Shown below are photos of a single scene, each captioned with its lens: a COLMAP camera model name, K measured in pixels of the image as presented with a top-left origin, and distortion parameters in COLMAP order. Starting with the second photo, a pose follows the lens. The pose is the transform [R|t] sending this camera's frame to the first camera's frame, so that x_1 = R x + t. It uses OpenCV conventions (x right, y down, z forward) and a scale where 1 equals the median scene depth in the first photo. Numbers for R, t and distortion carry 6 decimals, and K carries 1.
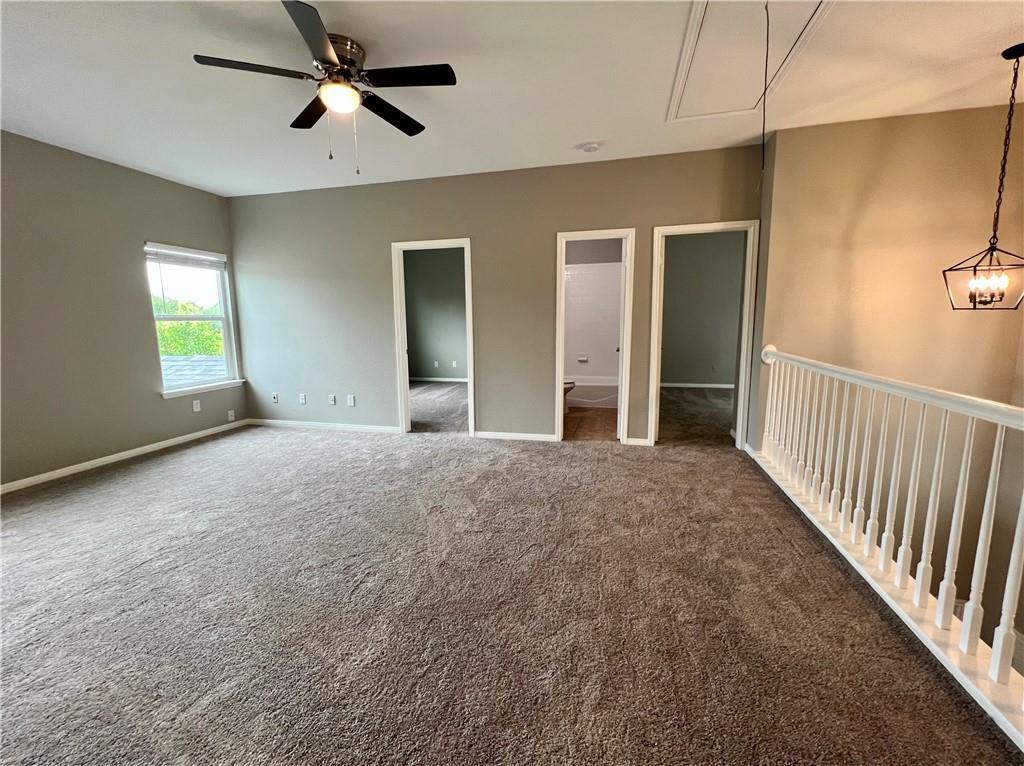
lens RADIAL K [[430.6, 0, 513.9], [0, 430.6, 381.4], [0, 0, 1]] dist [-0.002015, -0.000611]
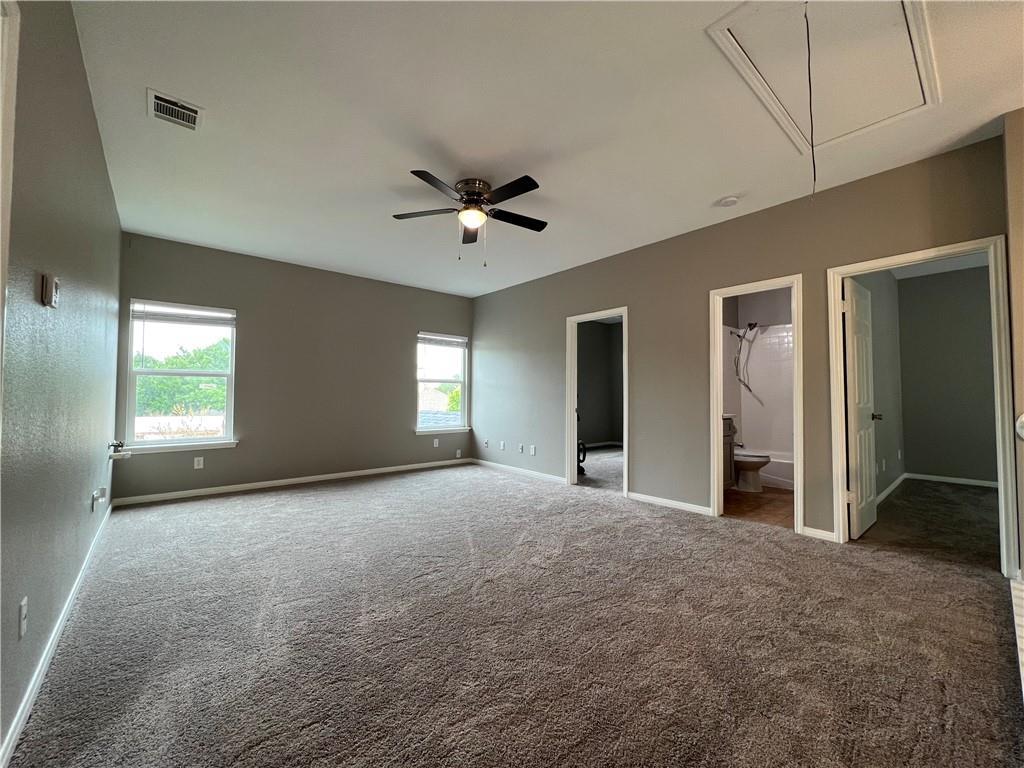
lens RADIAL K [[409.8, 0, 512.7], [0, 409.8, 381.1], [0, 0, 1]] dist [-0.002855, 0.000290]
pose [[0.814208, -0.003381, -0.580563, 0.316564], [-0.099879, 0.984258, -0.145808, 0.037895], [0.571917, 0.176704, 0.801054, 0.052816]]
